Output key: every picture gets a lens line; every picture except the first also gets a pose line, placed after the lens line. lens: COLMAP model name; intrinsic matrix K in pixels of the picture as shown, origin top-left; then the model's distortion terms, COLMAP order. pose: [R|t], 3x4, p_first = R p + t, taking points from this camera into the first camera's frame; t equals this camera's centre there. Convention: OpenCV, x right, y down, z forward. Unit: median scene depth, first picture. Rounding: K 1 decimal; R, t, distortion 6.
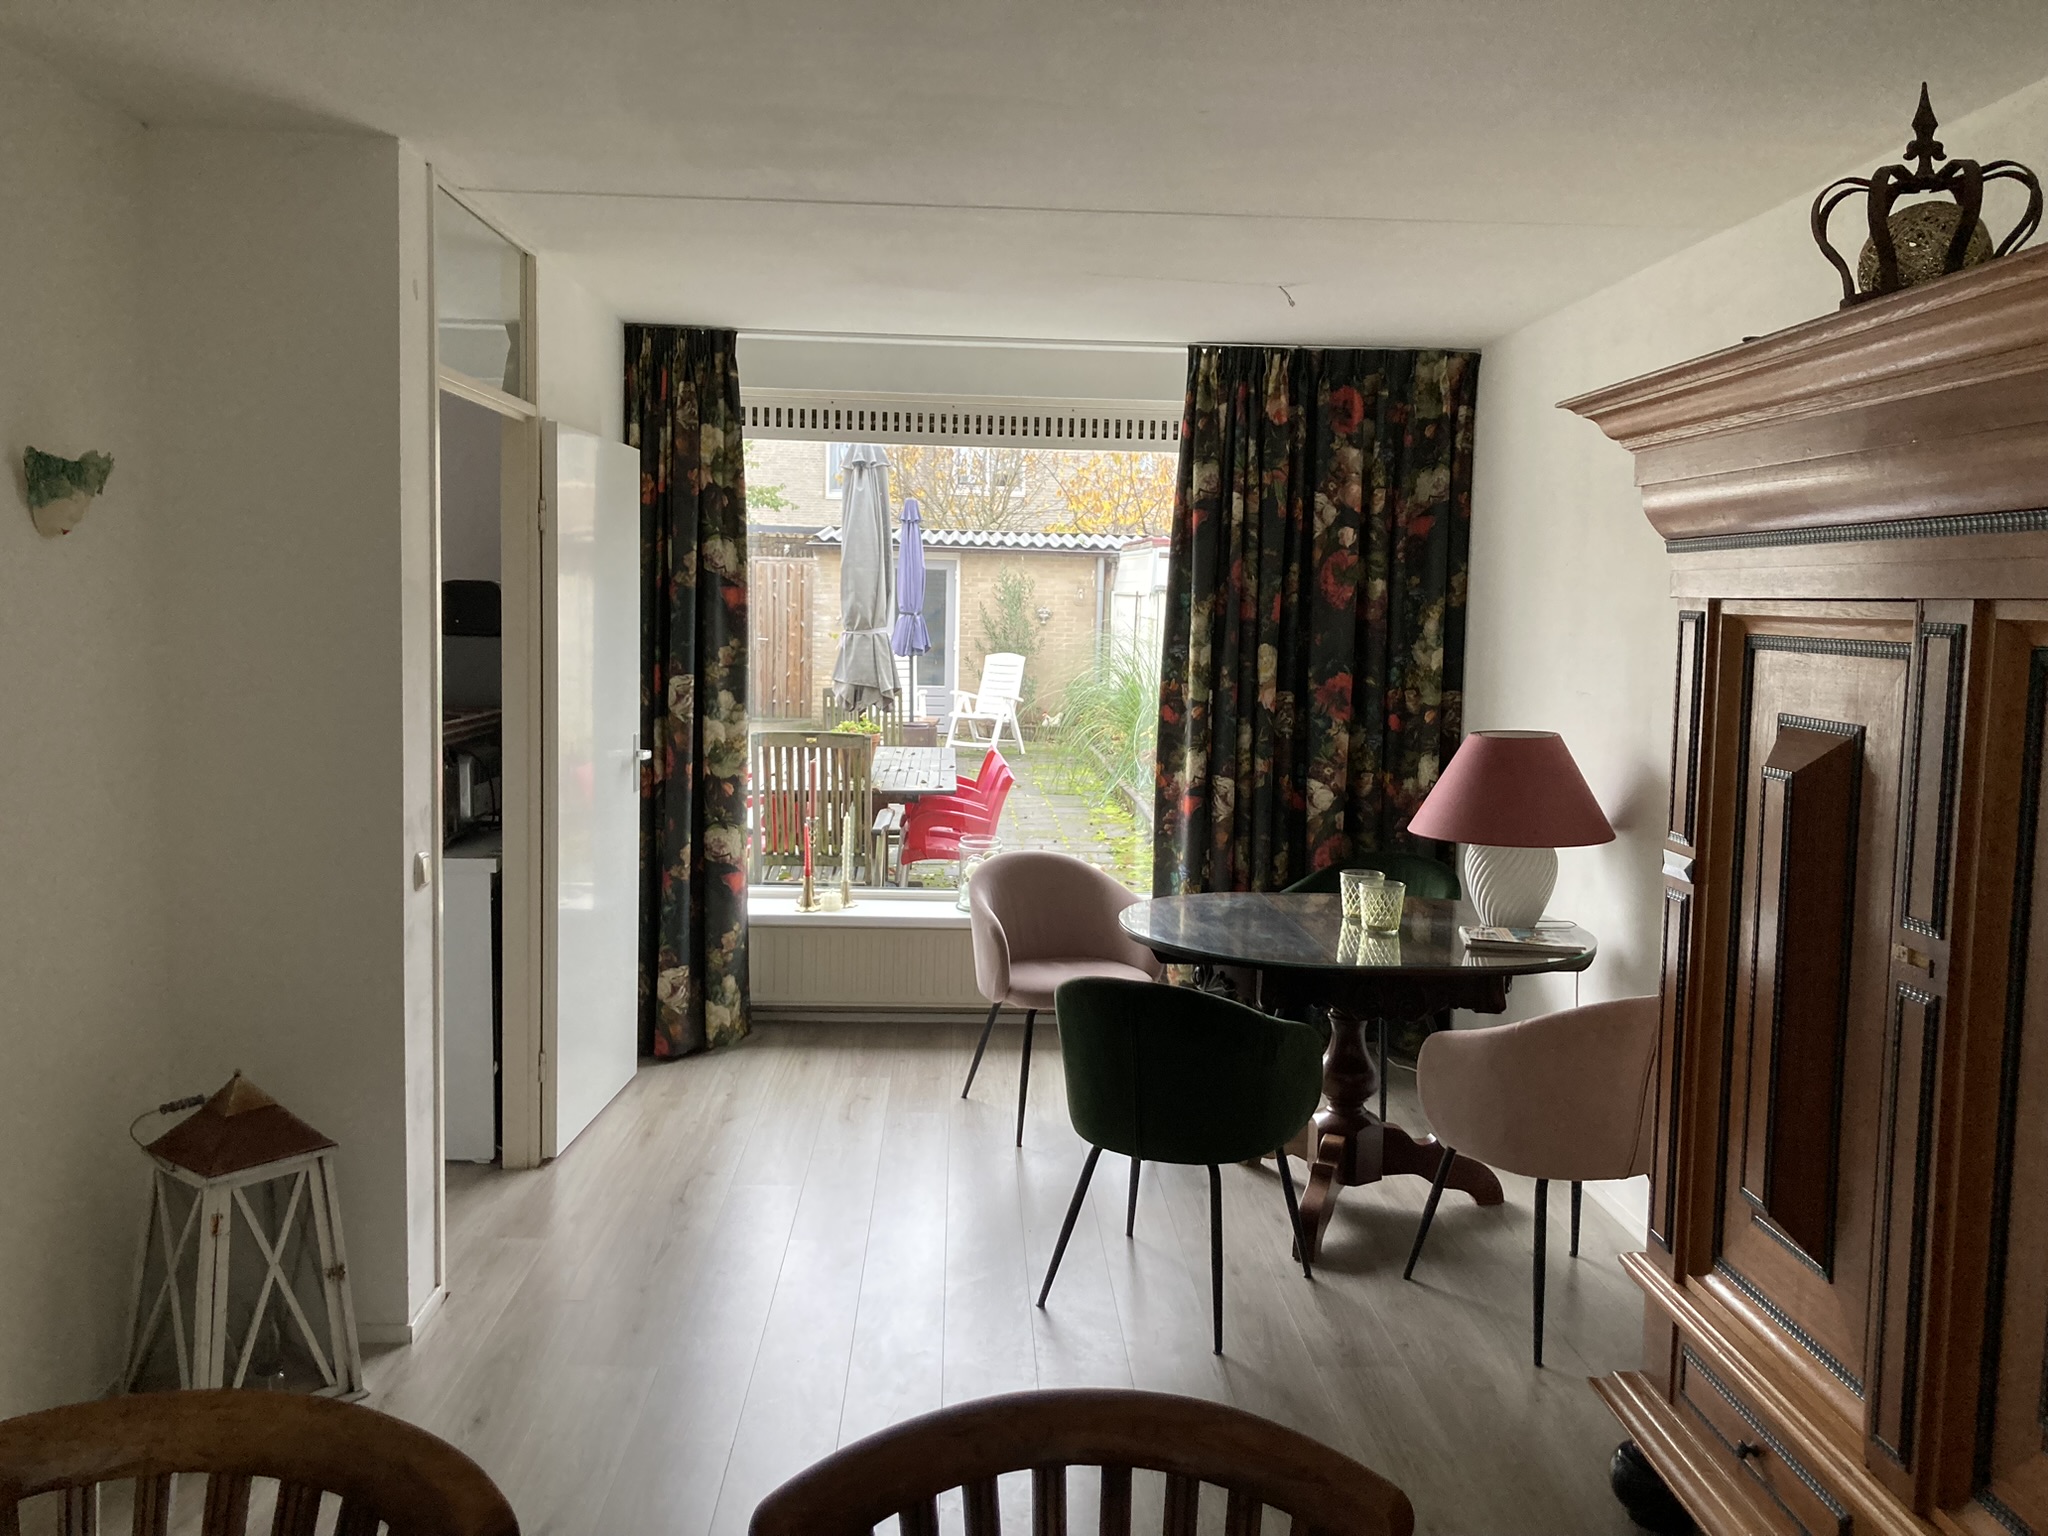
lens RADIAL K [[1694.1, 0, 1026.7], [0, 1694.1, 764.0], [0, 0, 1]] dist [0.044451, -0.002742]
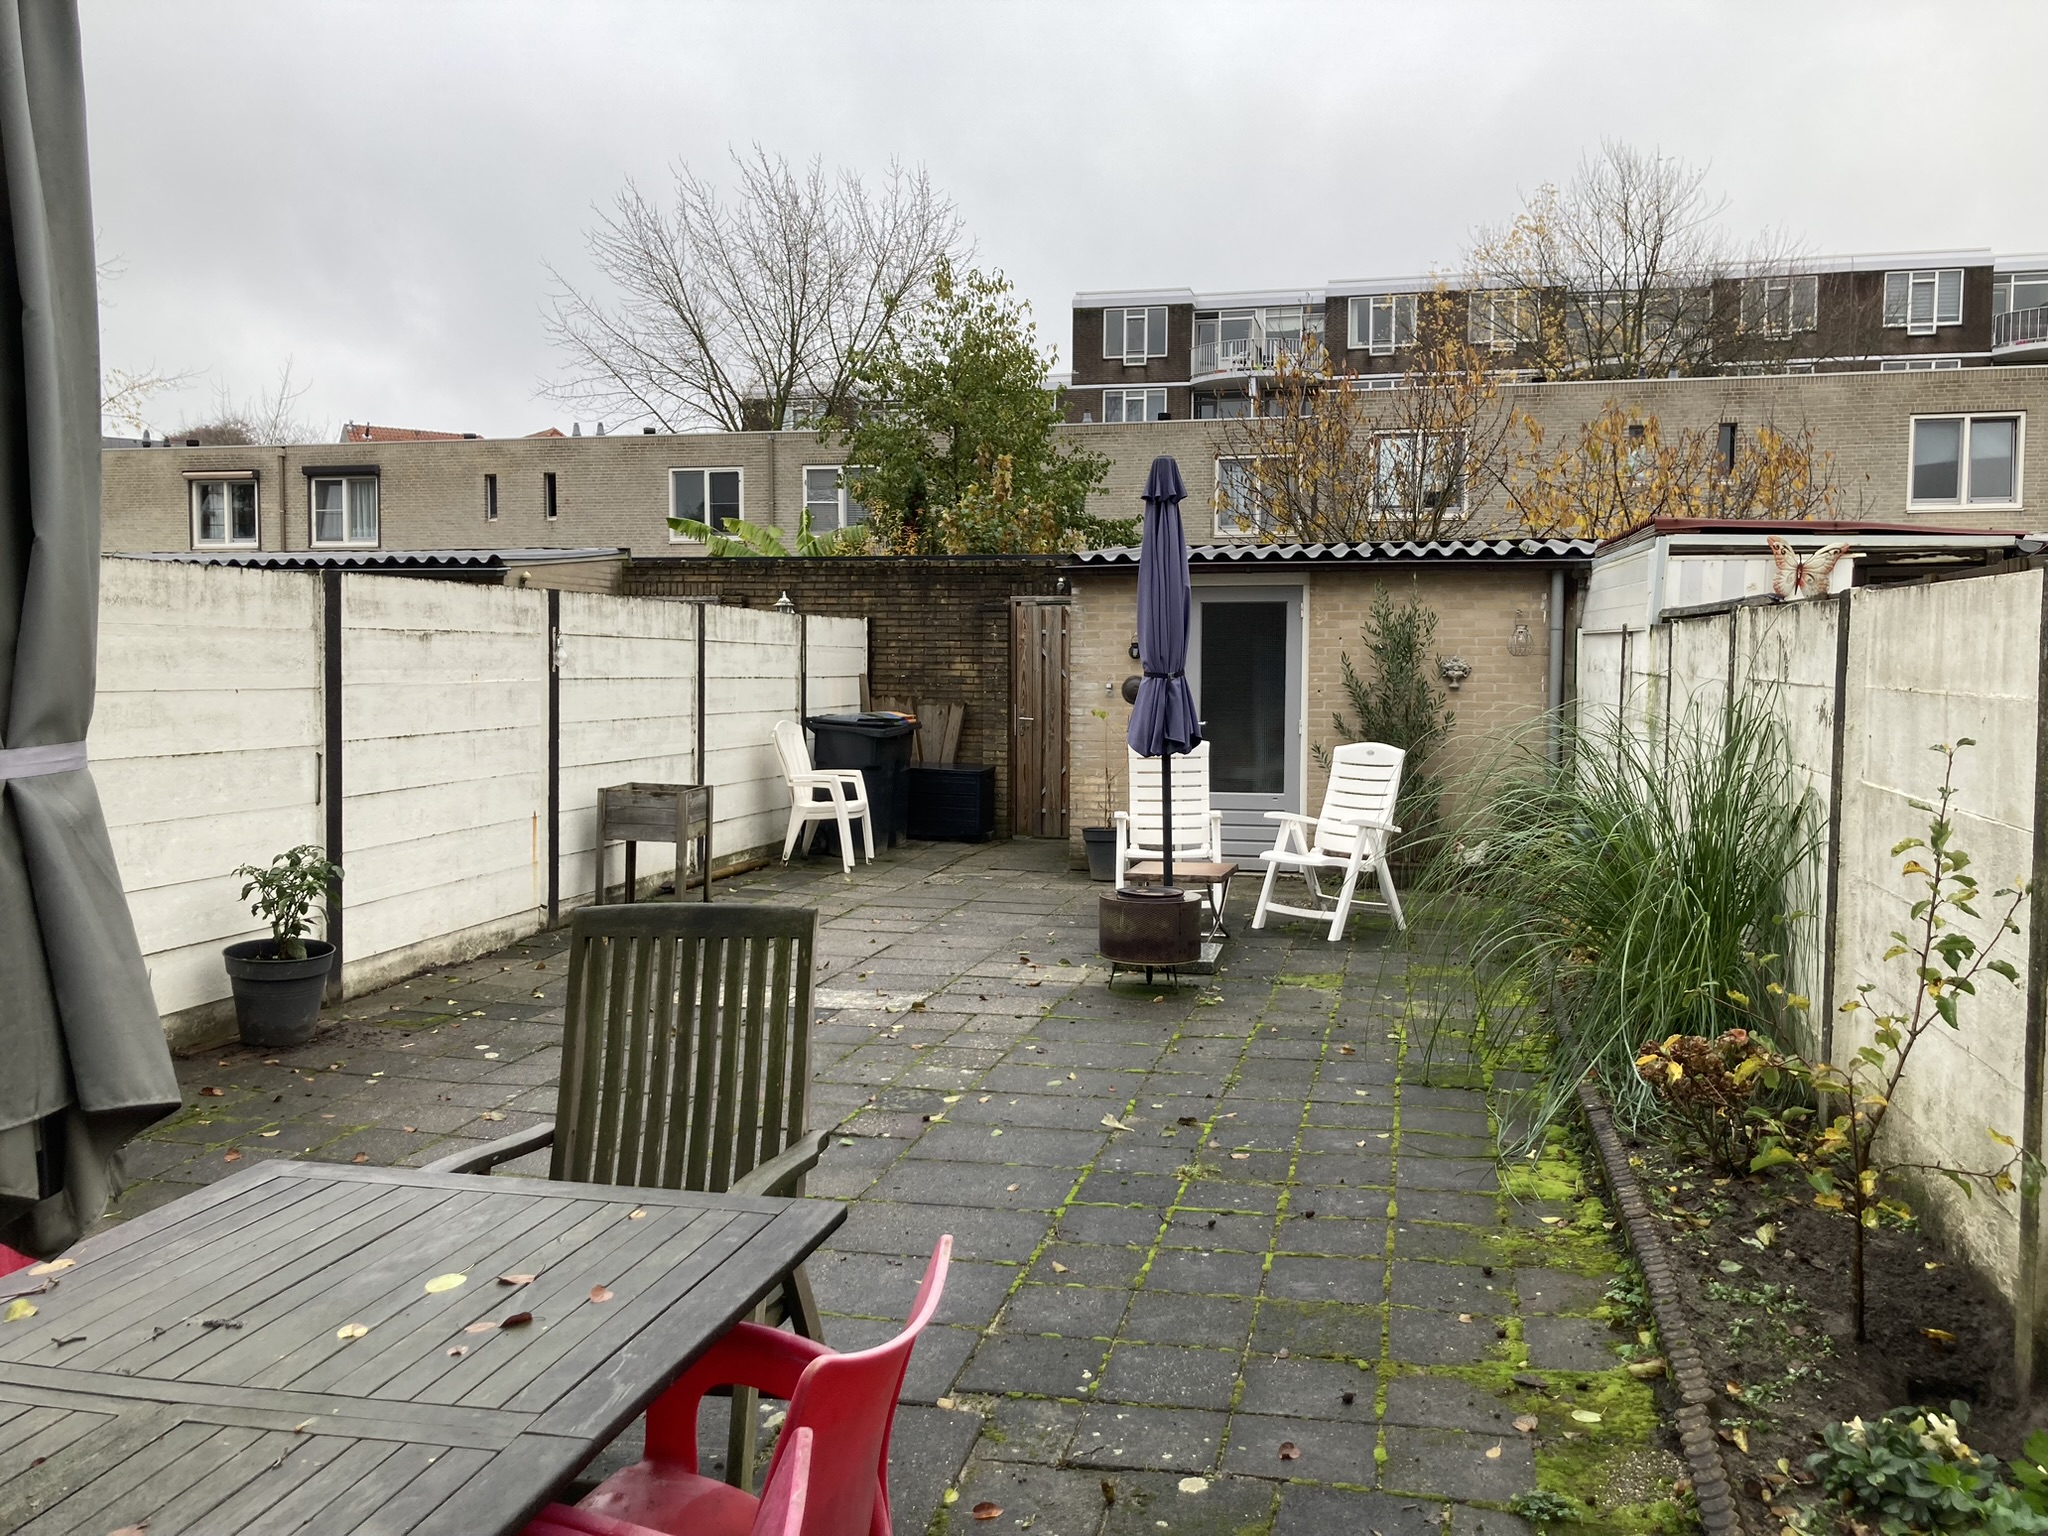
lens RADIAL K [[1694.1, 0, 1019.2], [0, 1694.1, 764.1], [0, 0, 1]] dist [0.044451, -0.002742]
pose [[0.961463, -0.008596, -0.274801, 0.026730], [-0.002250, 0.999232, -0.039128, -0.033253], [0.274926, 0.038238, 0.960705, 0.399192]]
